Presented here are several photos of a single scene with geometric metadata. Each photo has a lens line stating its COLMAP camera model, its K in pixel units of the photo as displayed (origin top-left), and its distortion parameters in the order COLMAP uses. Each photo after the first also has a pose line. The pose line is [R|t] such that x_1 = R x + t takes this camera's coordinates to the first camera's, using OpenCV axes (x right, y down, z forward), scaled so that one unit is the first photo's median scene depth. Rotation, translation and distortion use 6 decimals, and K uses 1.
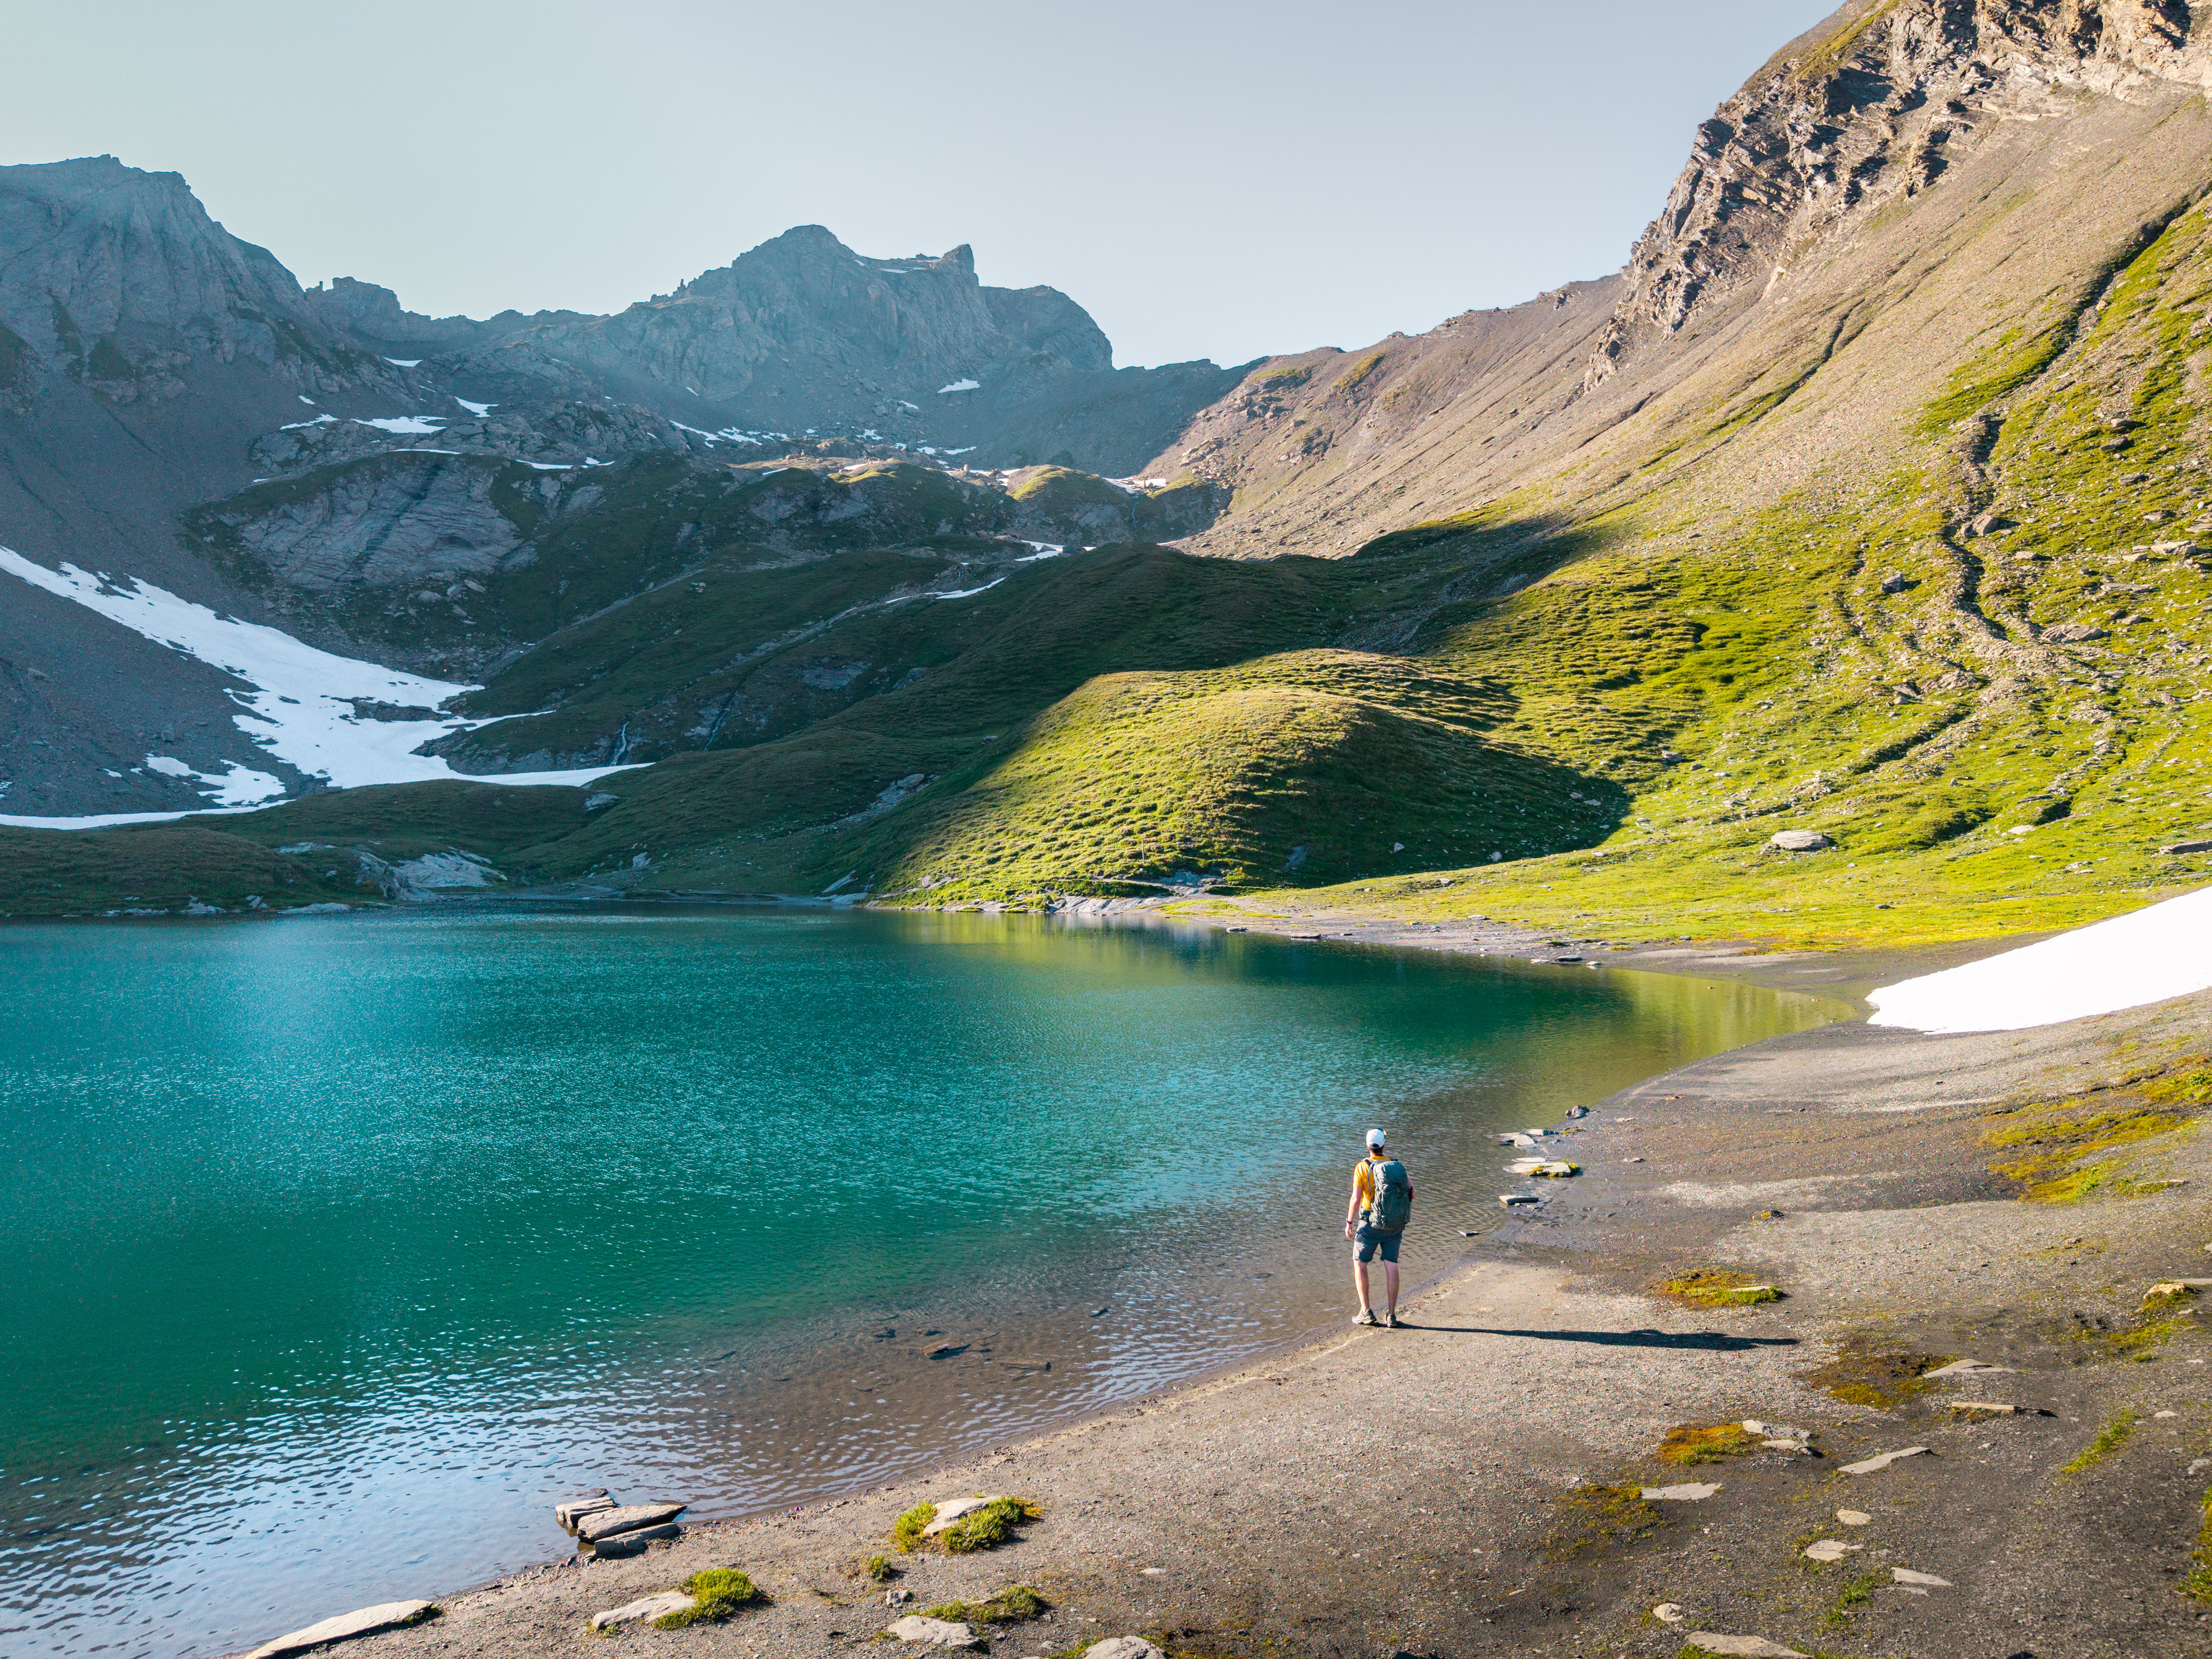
lens RADIAL K [[1886.7, 0, 1041.5], [0, 1886.7, 823.3], [0, 0, 1]] dist [-0.000037, 0.014200]
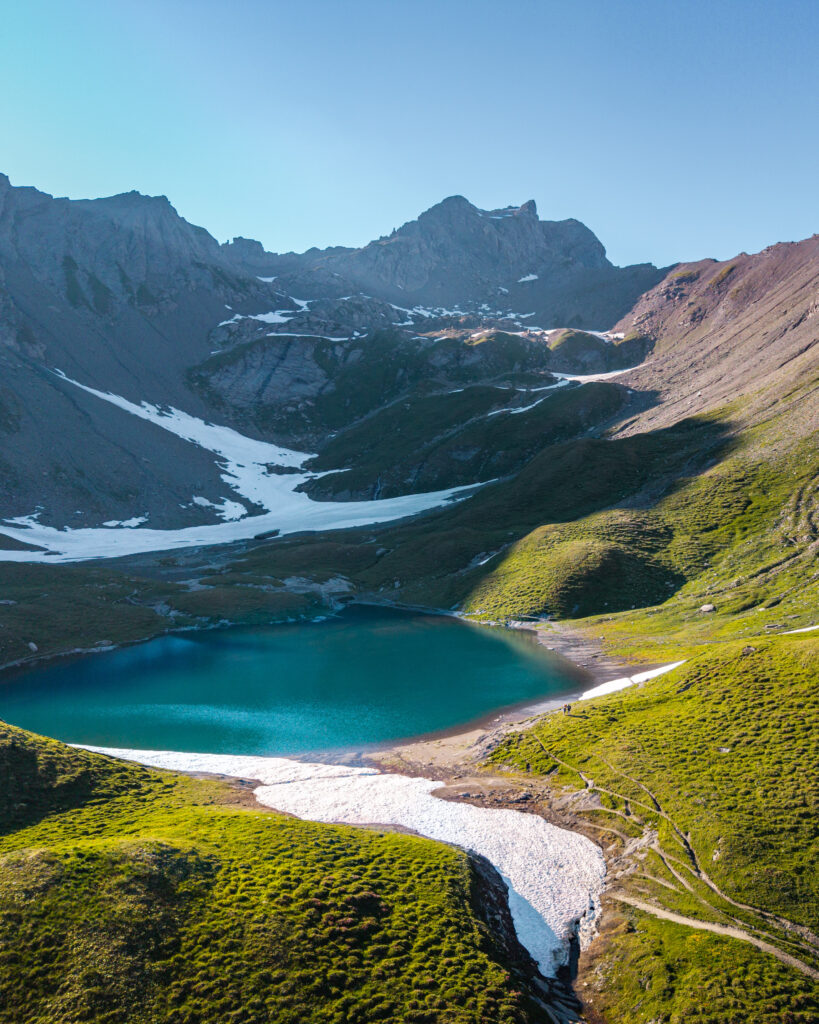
lens RADIAL K [[1167.0, 0, 410.9], [0, 1167.0, 509.4], [0, 0, 1]] dist [0.074139, 0.000000]
pose [[0.985233, -0.006615, -0.171093, 0.068033], [0.019731, 0.996983, 0.075077, -0.115011], [0.170080, -0.077344, 0.982390, -0.422507]]
